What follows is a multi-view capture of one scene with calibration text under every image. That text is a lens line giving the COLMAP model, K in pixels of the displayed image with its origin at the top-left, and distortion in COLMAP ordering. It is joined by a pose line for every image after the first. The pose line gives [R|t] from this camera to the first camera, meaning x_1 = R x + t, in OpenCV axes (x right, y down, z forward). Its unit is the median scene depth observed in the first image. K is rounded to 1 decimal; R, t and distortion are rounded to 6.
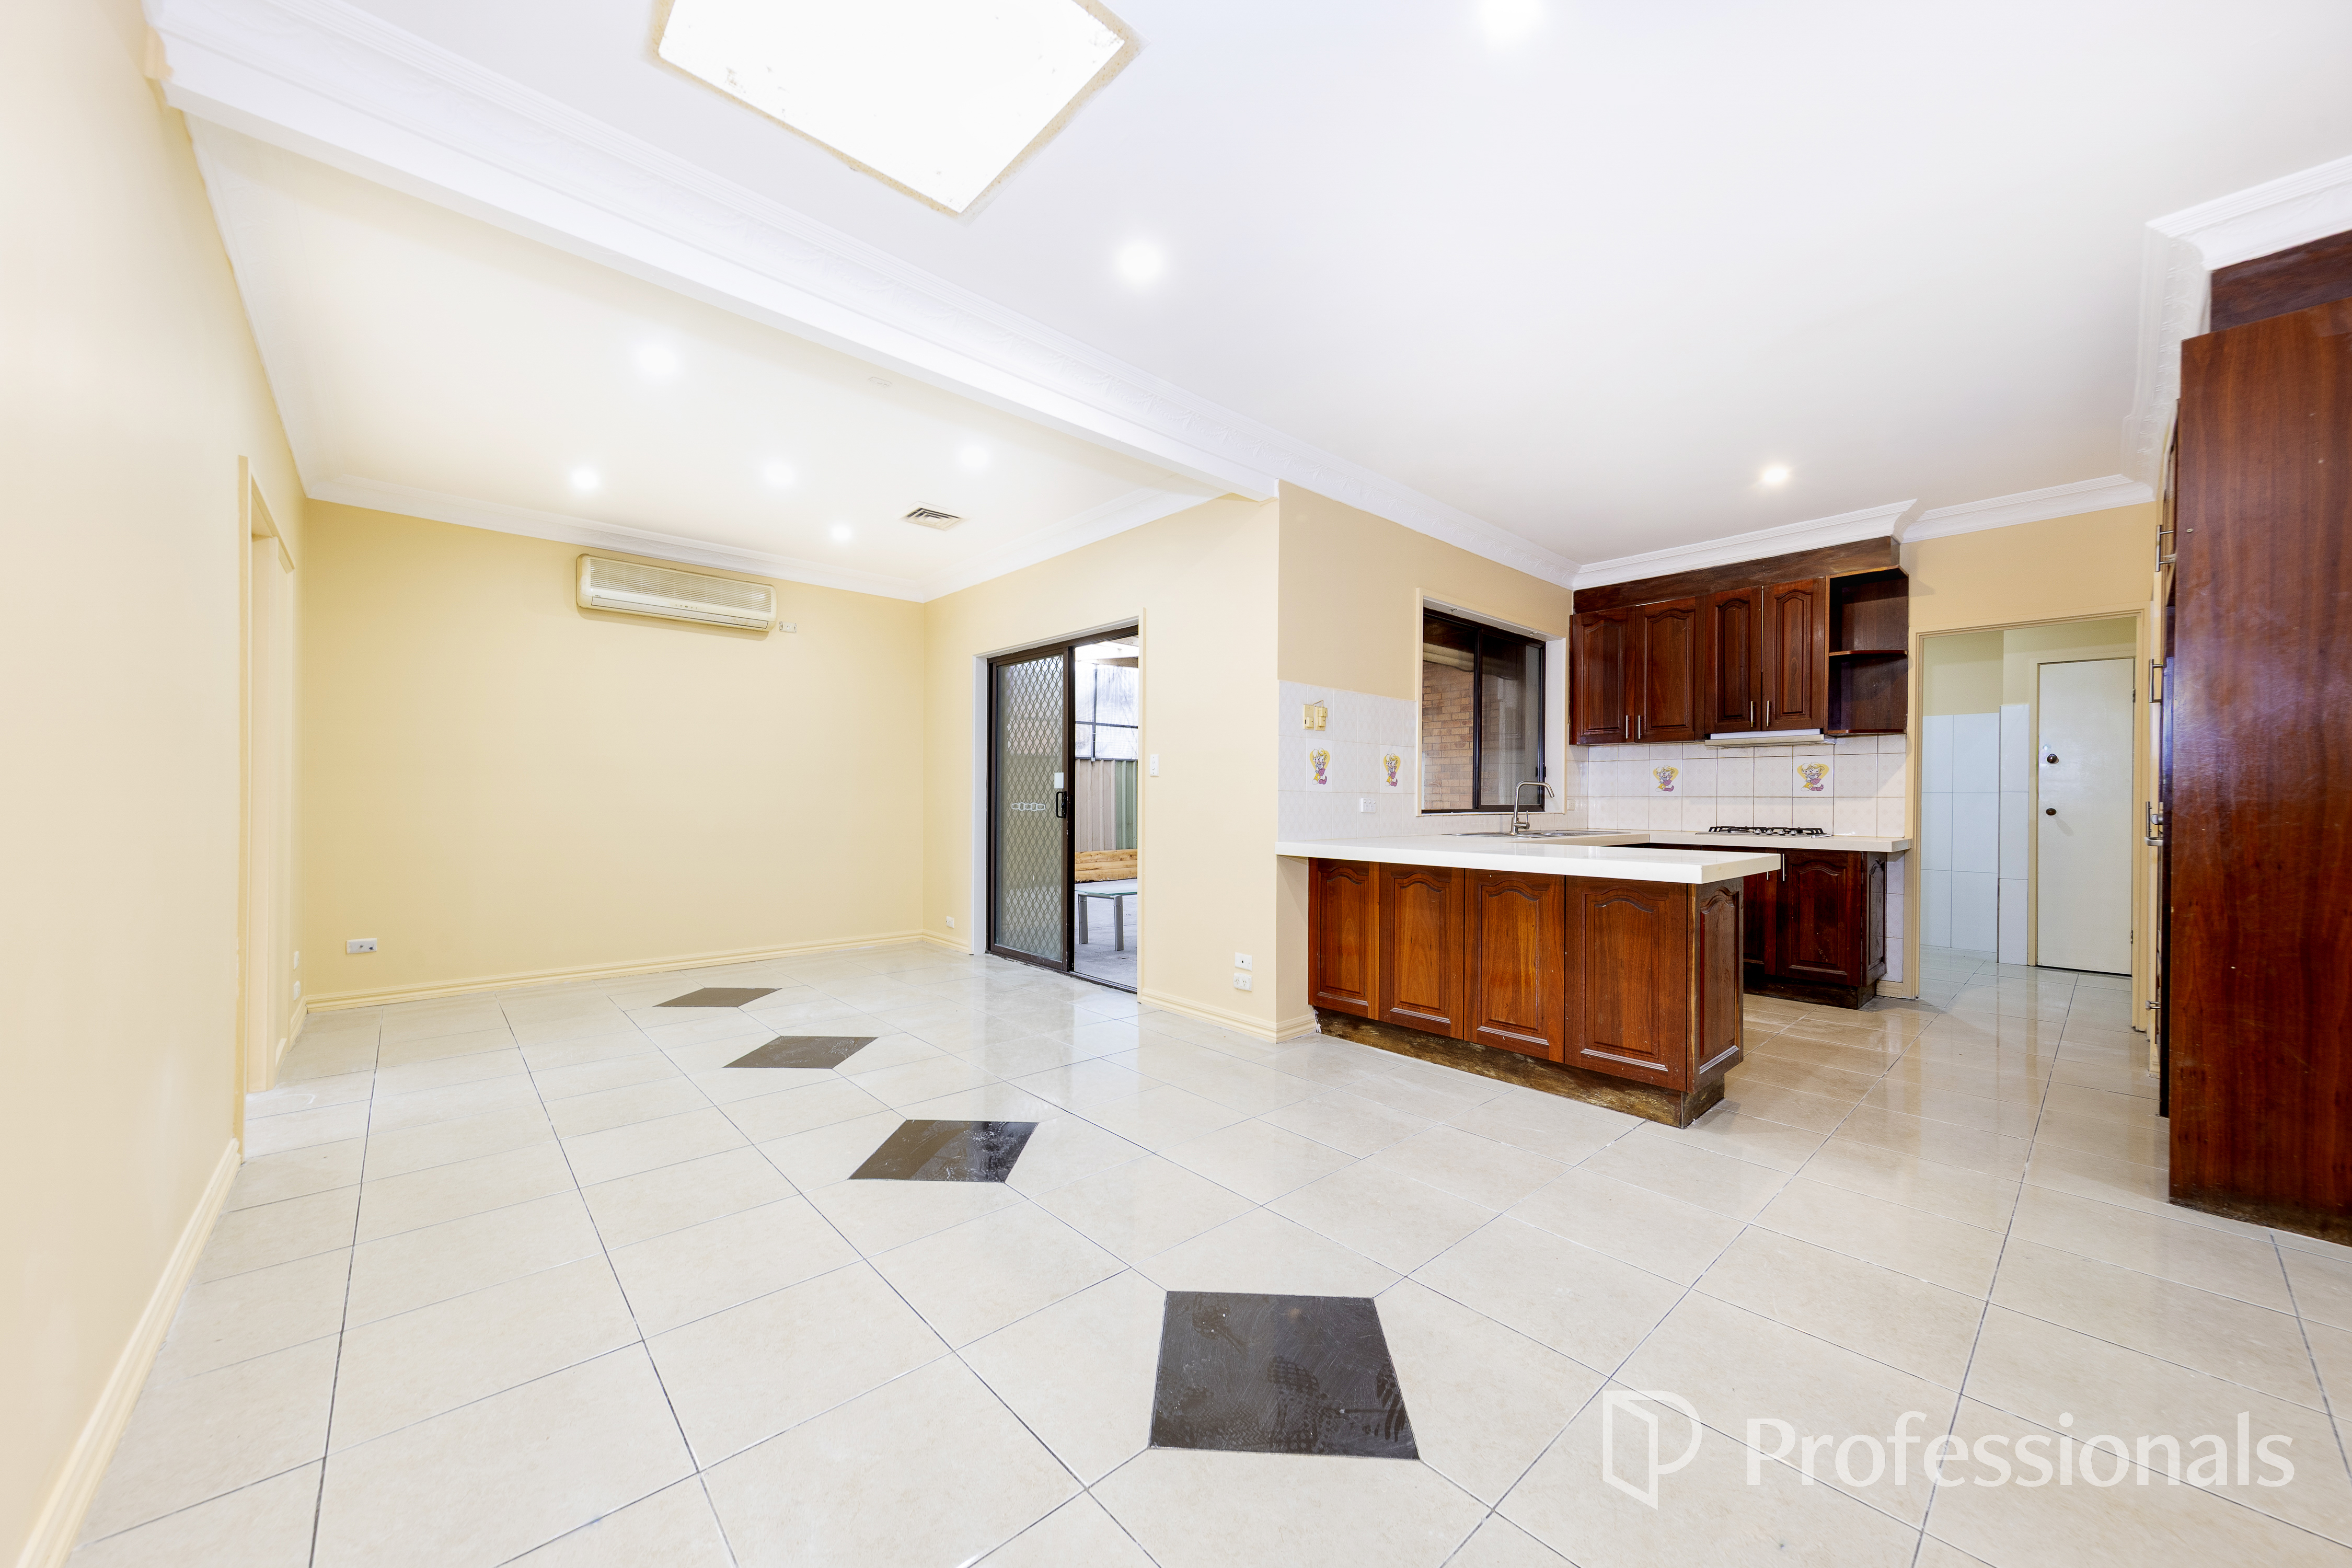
lens RADIAL K [[848.1, 0, 1179.3], [0, 848.1, 794.4], [0, 0, 1]] dist [-0.000056, -0.000549]
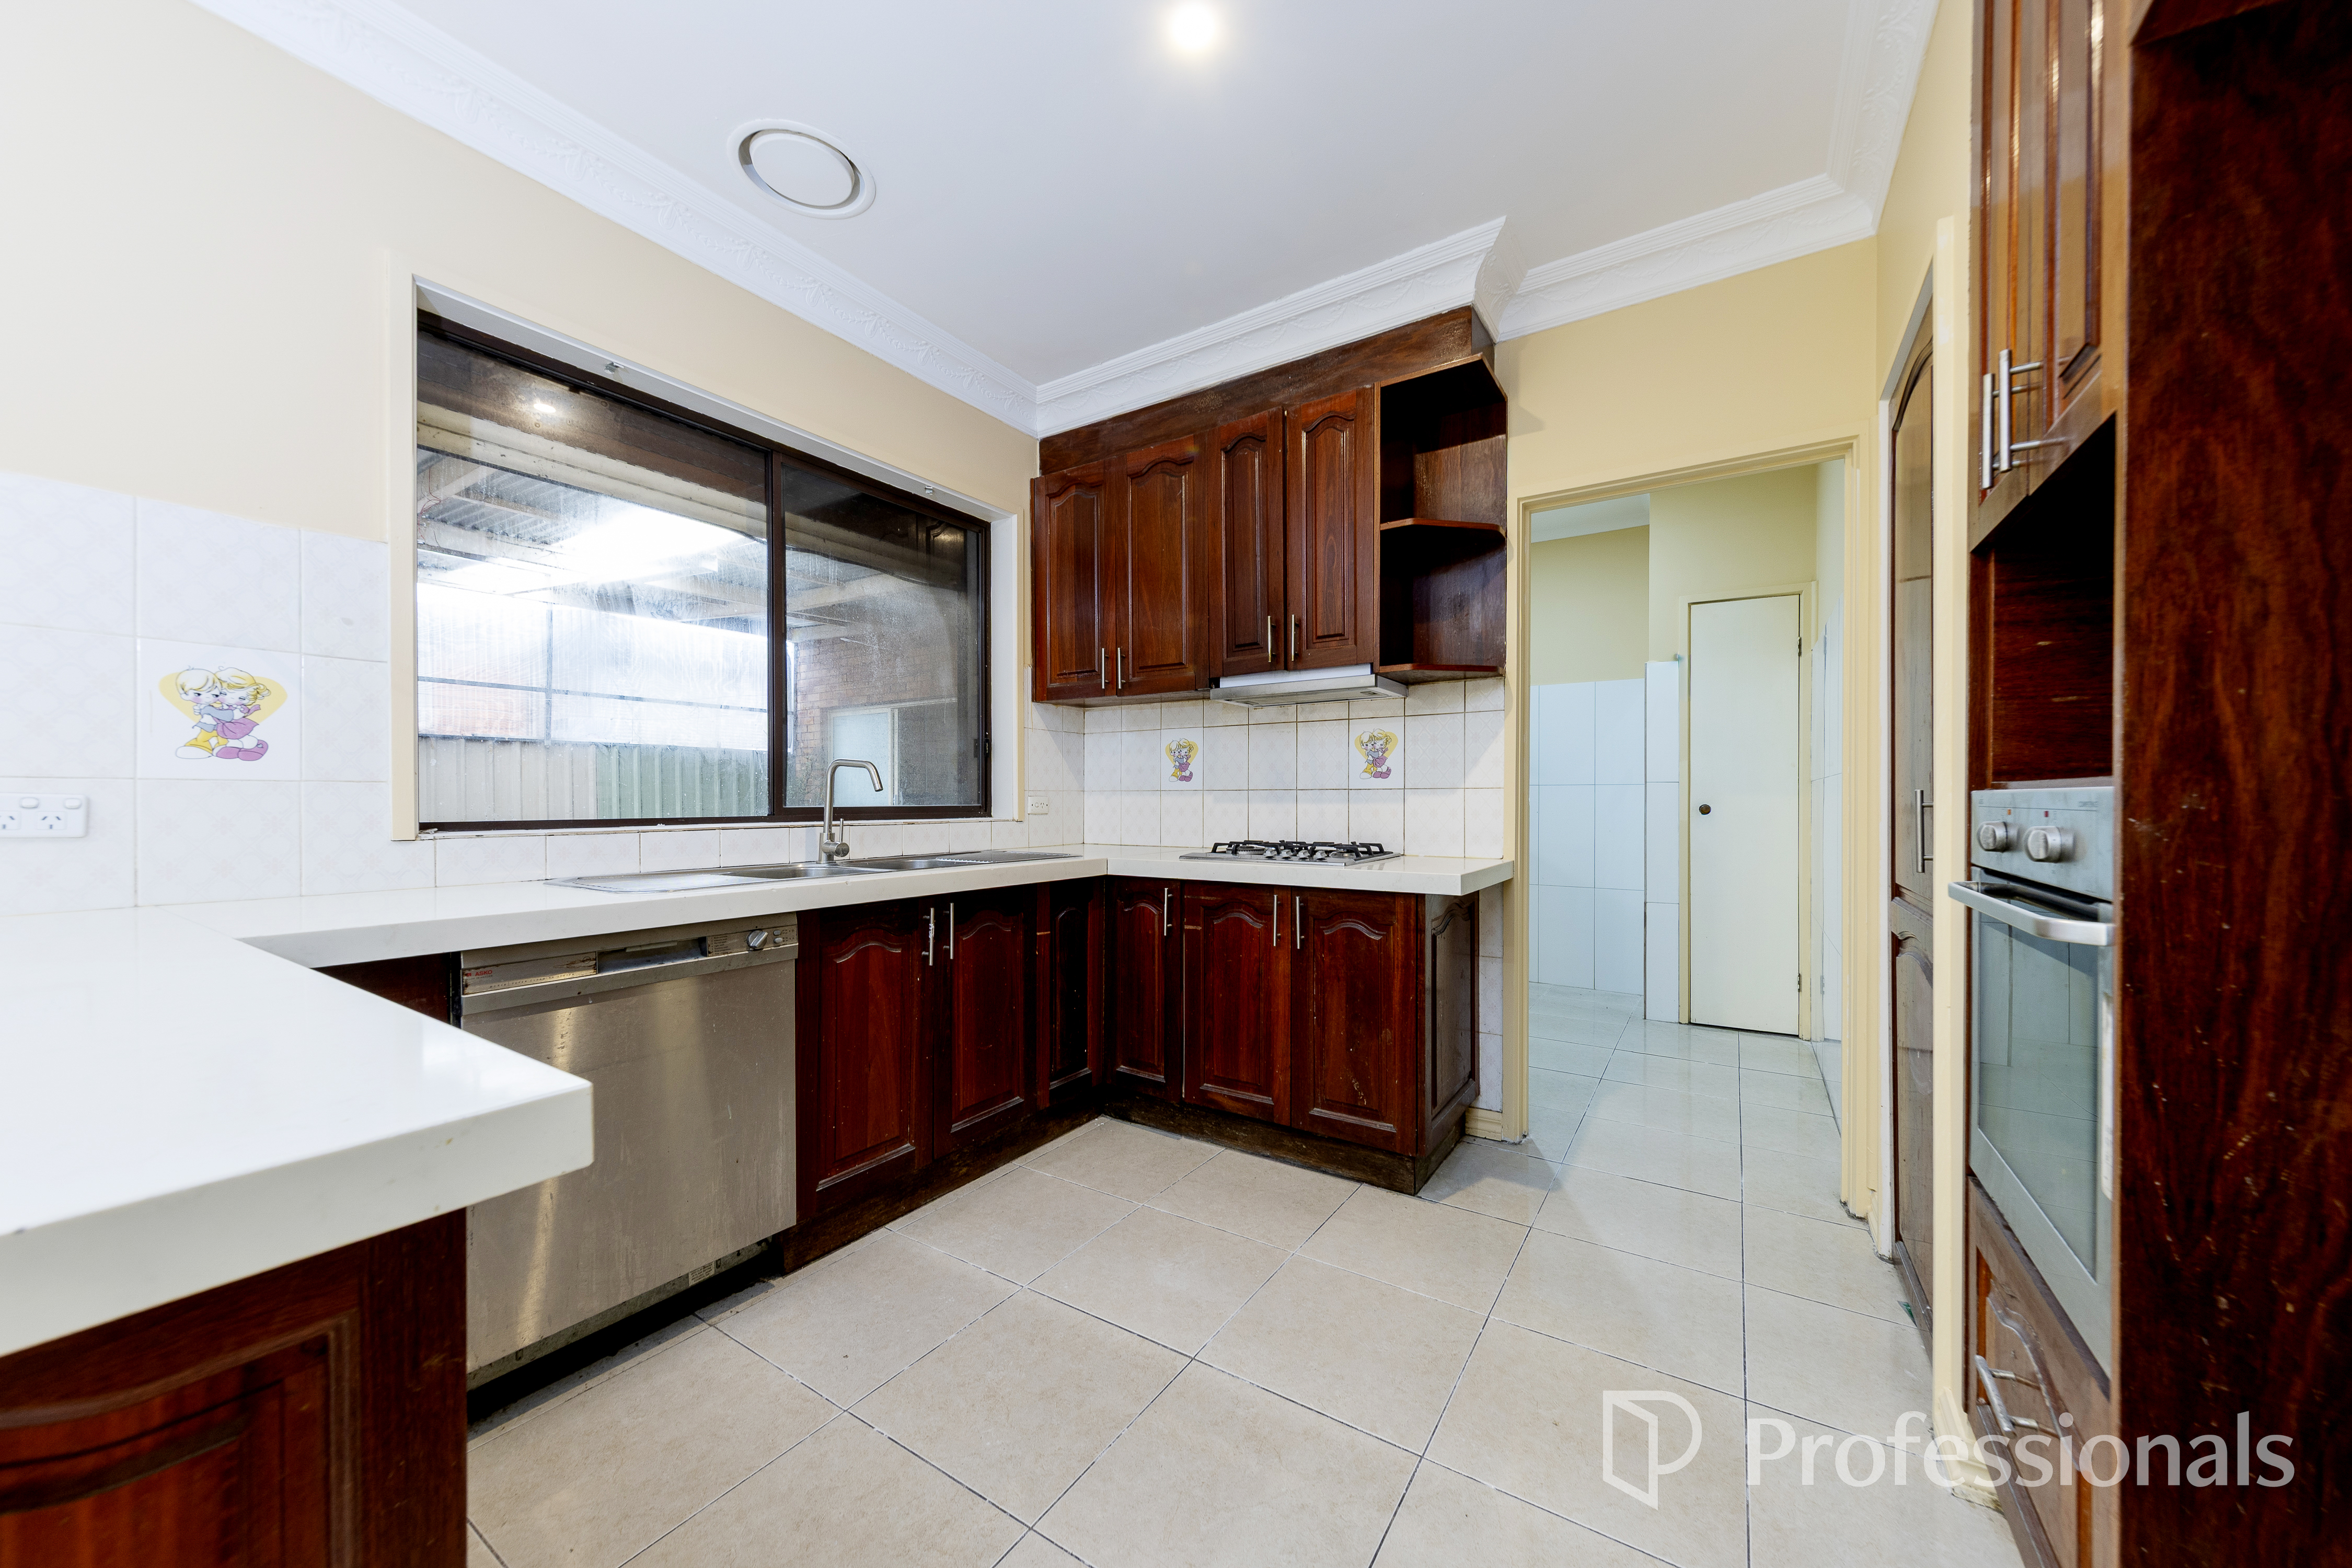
lens RADIAL K [[848.1, 0, 1171.8], [0, 848.1, 794.6], [0, 0, 1]] dist [-0.000056, -0.000549]
pose [[0.968363, -0.004775, 0.249499, 0.470573], [0.005061, 0.999987, -0.000505, 0.006383], [-0.249493, 0.001751, 0.968375, 0.476834]]
